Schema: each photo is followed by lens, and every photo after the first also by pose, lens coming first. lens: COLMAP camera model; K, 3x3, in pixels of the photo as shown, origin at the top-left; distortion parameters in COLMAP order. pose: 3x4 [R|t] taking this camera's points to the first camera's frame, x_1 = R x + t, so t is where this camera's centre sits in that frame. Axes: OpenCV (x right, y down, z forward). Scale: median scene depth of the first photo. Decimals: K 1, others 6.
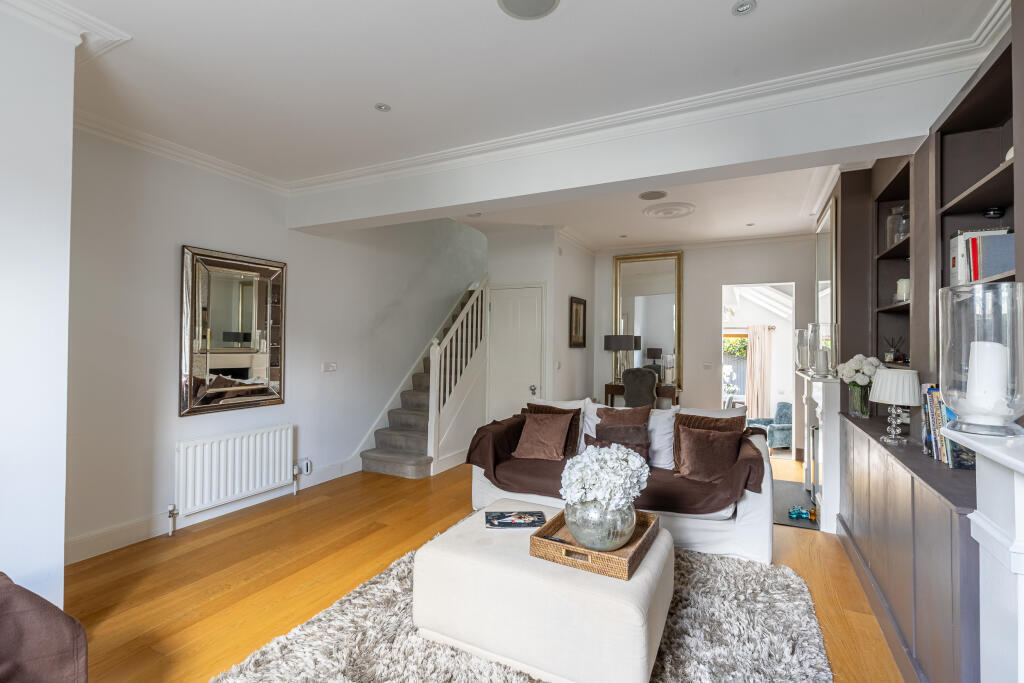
lens RADIAL K [[463.0, 0, 511.1], [0, 463.0, 342.6], [0, 0, 1]] dist [0.003690, -0.000328]
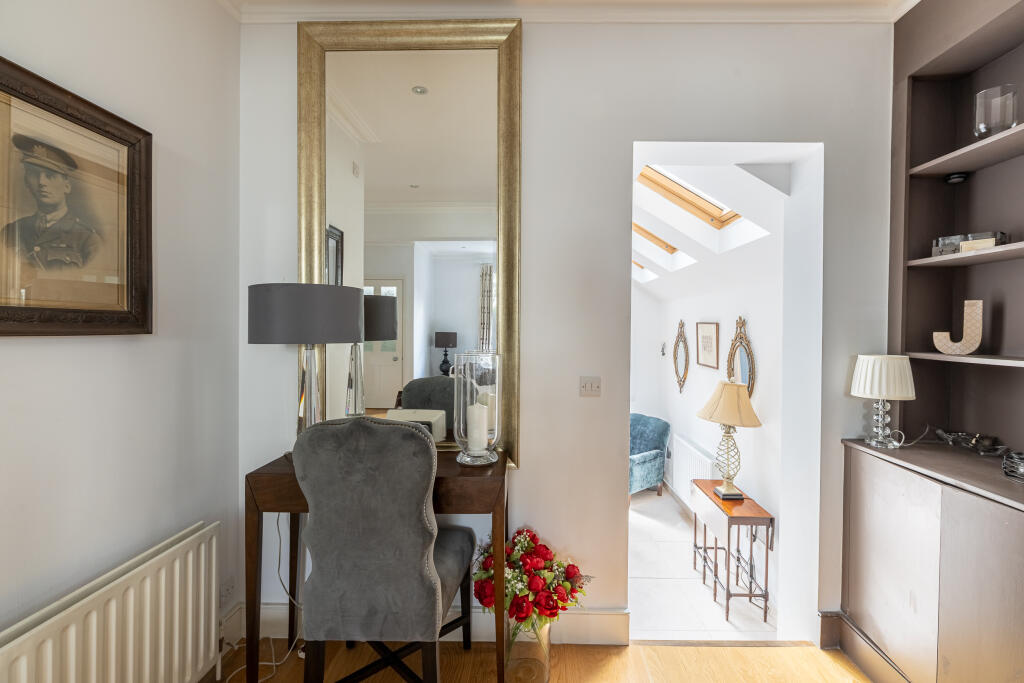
lens RADIAL K [[463.0, 0, 515.2], [0, 463.0, 333.9], [0, 0, 1]] dist [0.003690, -0.000328]
pose [[0.905832, -0.003534, 0.423622, 0.231465], [-0.004571, 0.999825, 0.018115, 0.006567], [-0.423612, -0.018346, 0.905658, 0.708504]]
